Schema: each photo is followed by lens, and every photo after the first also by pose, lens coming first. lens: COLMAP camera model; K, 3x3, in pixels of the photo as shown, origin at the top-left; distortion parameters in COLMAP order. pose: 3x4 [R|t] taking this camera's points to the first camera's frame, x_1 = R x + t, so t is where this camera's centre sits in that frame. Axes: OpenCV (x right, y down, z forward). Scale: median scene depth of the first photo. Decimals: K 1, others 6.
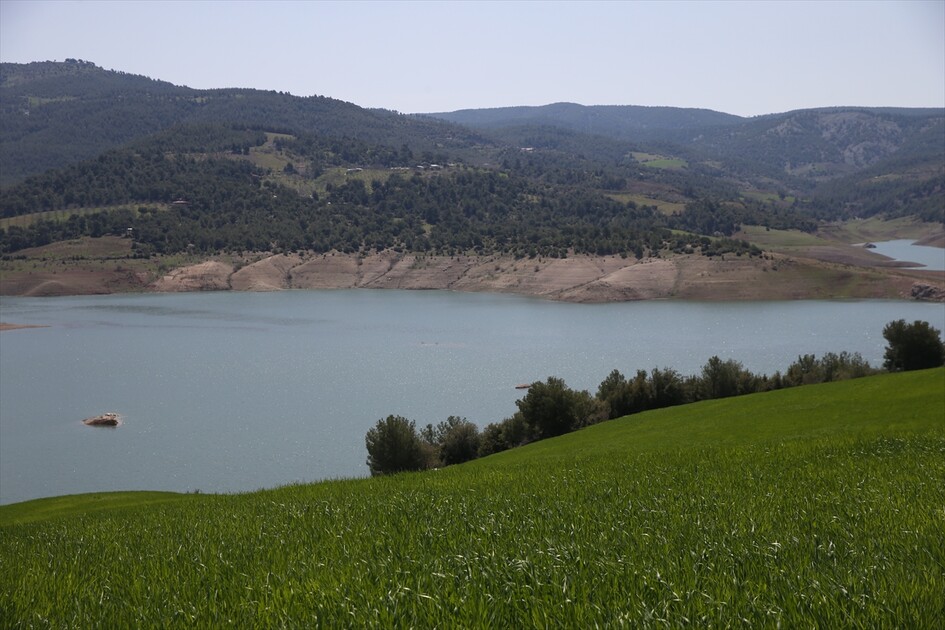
lens RADIAL K [[1378.5, 0, 472.4], [0, 1378.5, 314.6], [0, 0, 1]] dist [0.126730, 0.000000]
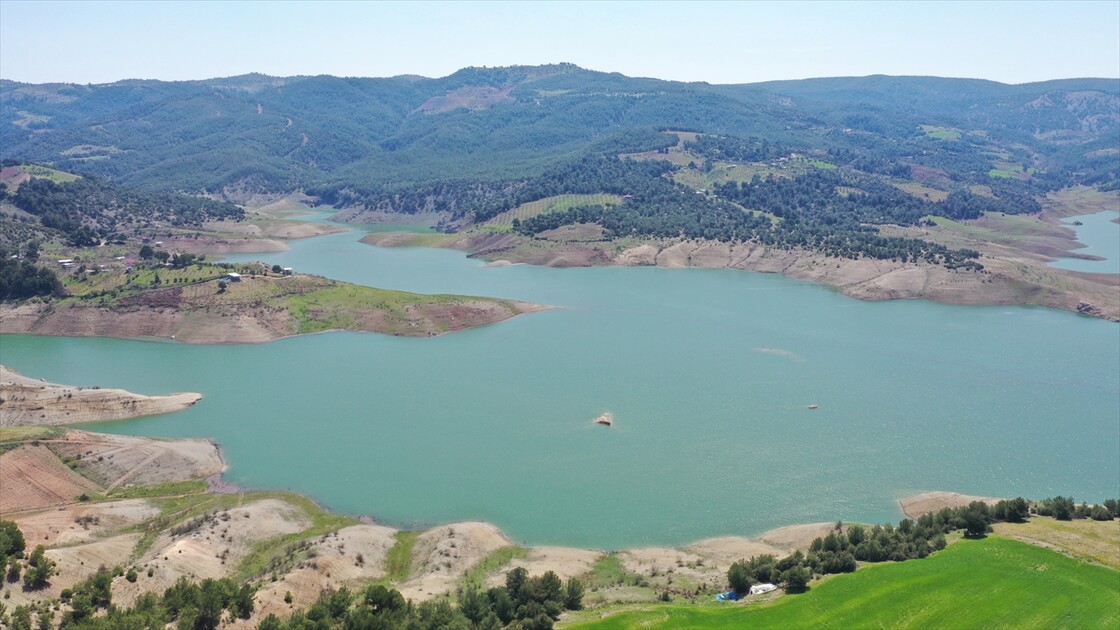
lens RADIAL K [[882.5, 0, 560.1], [0, 882.5, 315.5], [0, 0, 1]] dist [0.007870, -0.001770]
pose [[0.963312, 0.068994, -0.259363, 0.003204], [-0.032790, 0.989408, 0.141410, -0.095177], [0.266372, -0.127718, 0.955371, -0.100267]]
